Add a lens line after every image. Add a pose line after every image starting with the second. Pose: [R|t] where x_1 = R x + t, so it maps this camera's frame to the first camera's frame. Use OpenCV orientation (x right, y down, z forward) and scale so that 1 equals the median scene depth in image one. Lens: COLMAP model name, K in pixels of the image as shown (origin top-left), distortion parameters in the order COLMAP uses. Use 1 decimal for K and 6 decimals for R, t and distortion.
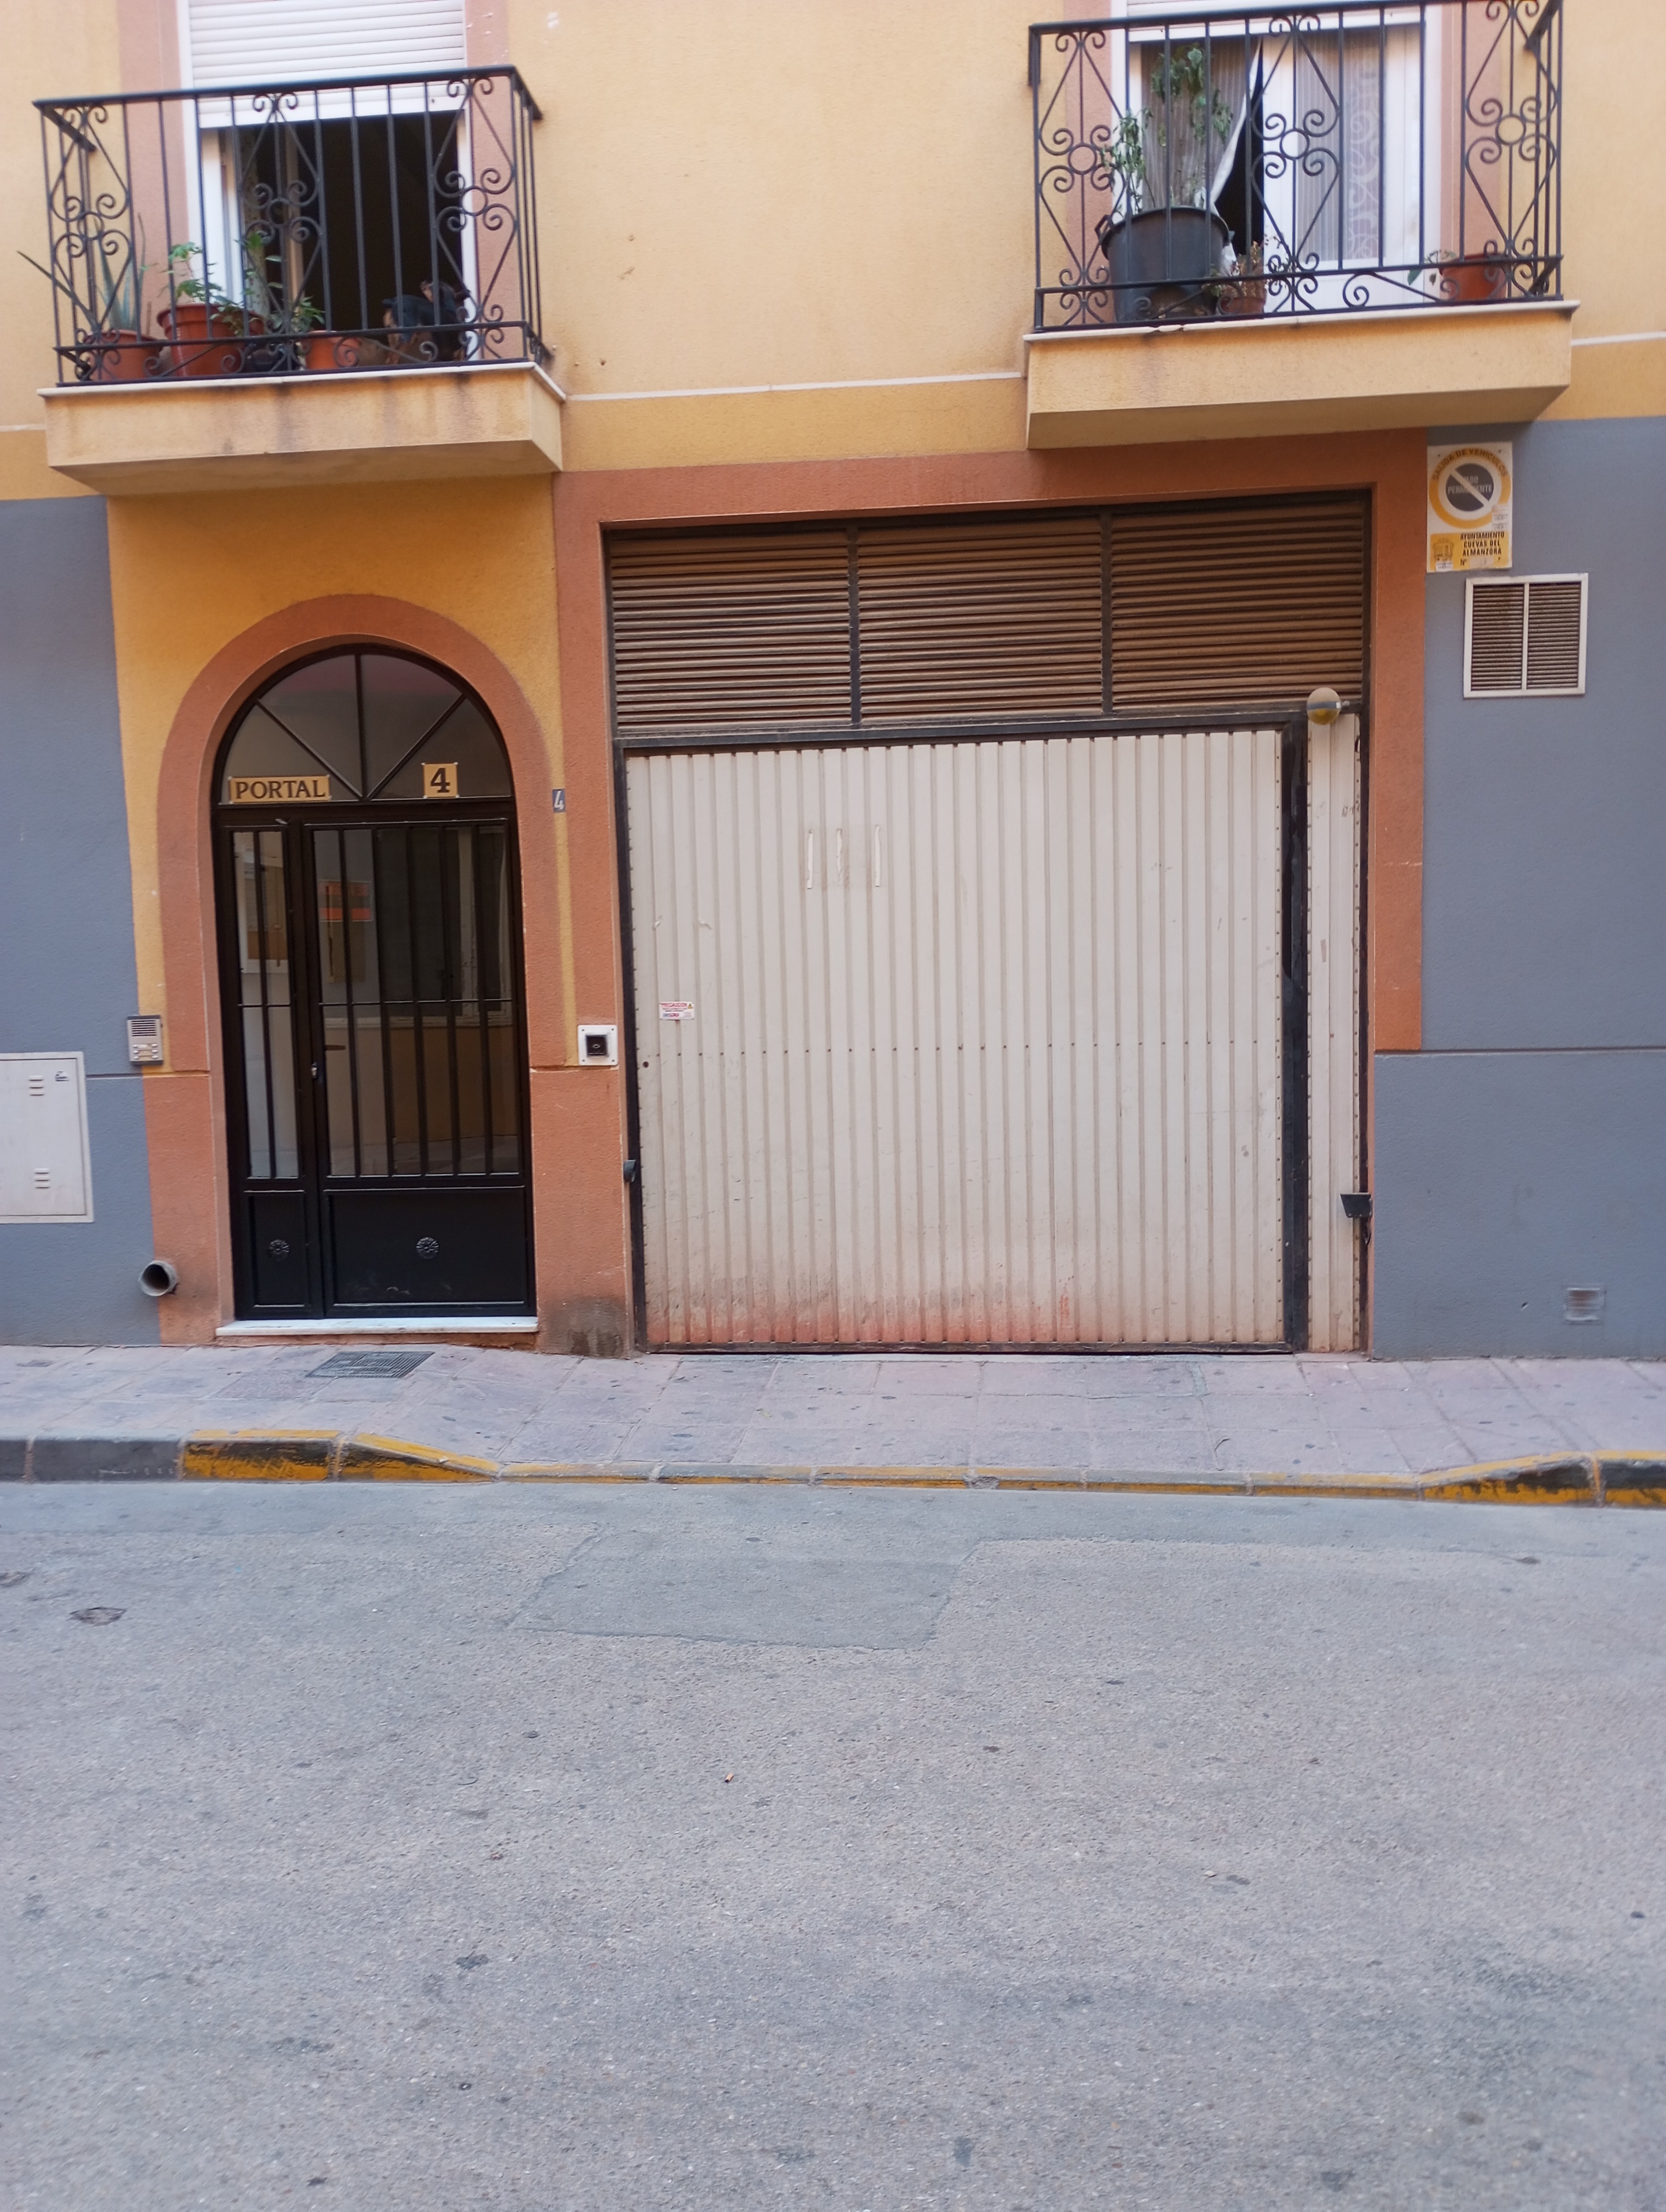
lens RADIAL K [[1882.3, 0, 760.8], [0, 1882.3, 1134.9], [0, 0, 1]] dist [0.052216, -0.012878]
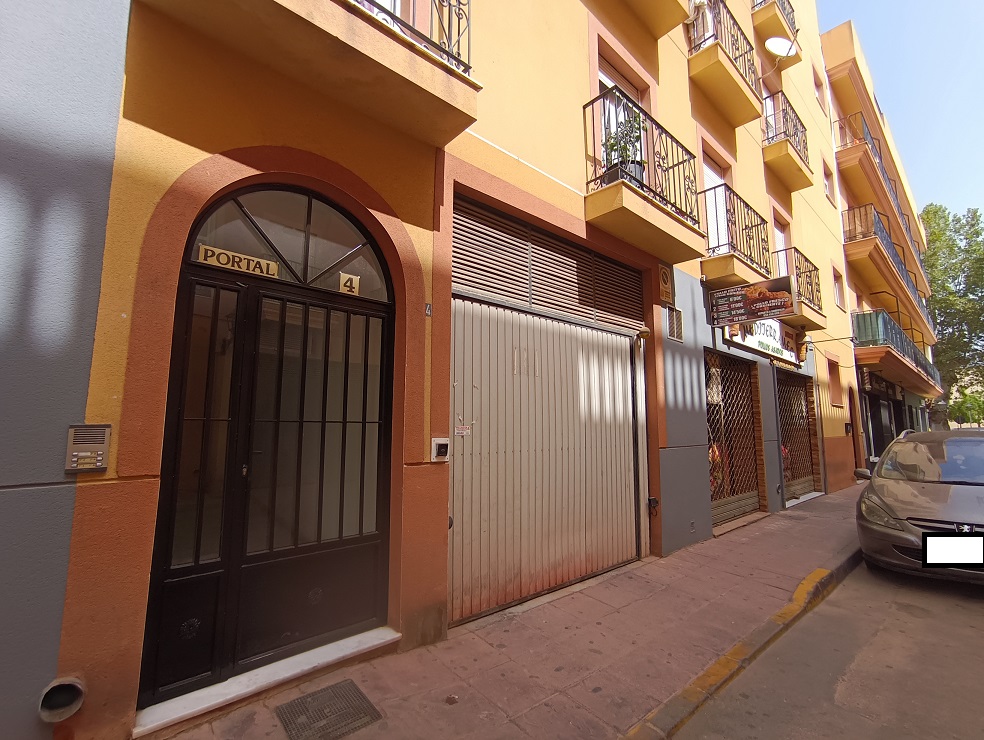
lens RADIAL K [[454.8, 0, 484.5], [0, 454.8, 369.6], [0, 0, 1]] dist [-0.067249, 0.053220]
pose [[0.671913, 0.118962, 0.731013, -0.374589], [0.053442, 0.976655, -0.208059, -0.030914], [-0.738699, 0.178864, 0.649870, 0.693458]]
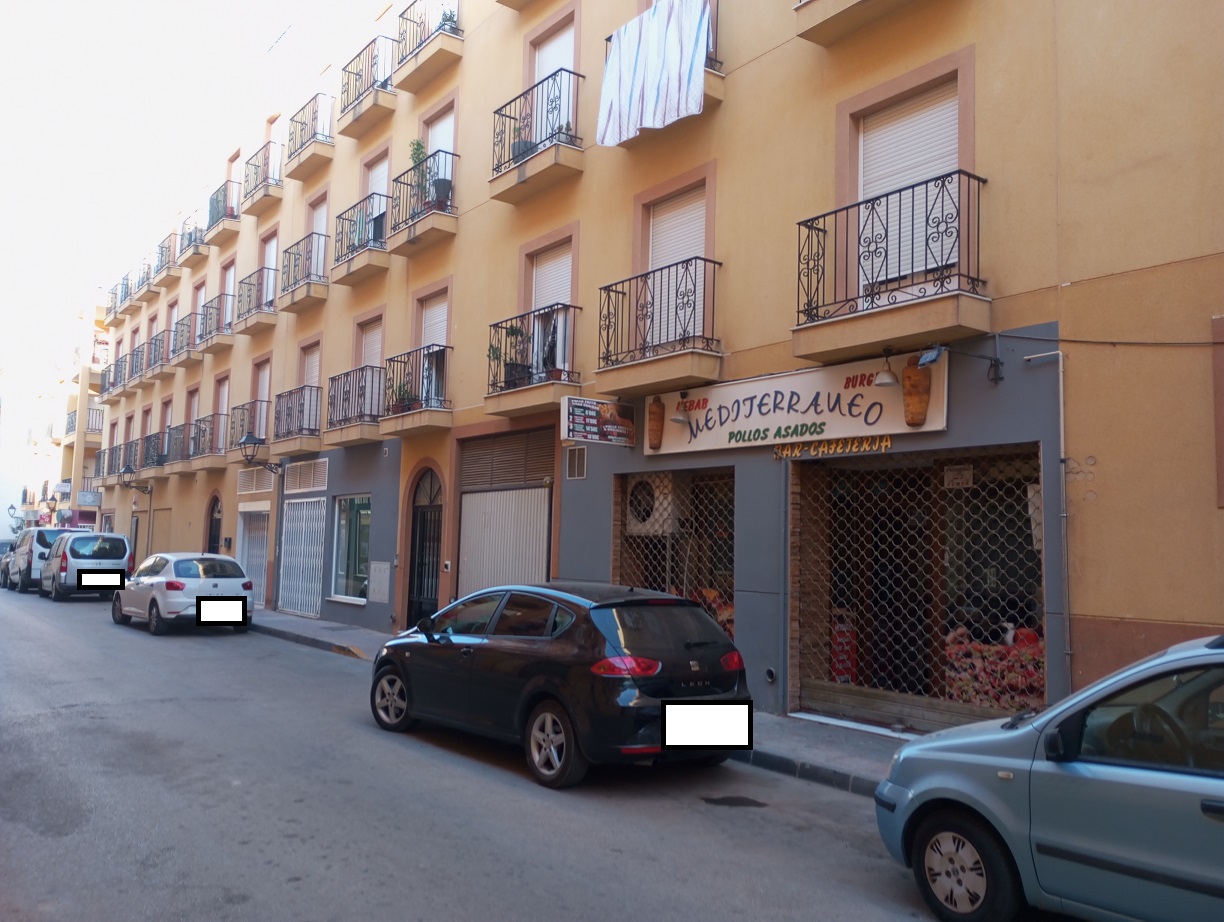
lens RADIAL K [[1034.9, 0, 612.0], [0, 1034.9, 461.0], [0, 0, 1]] dist [0.050891, -0.011081]
pose [[0.660875, -0.024779, -0.750087, 1.809418], [-0.112721, 0.984840, -0.131848, -0.017651], [0.741983, 0.171686, 0.648063, -0.194753]]
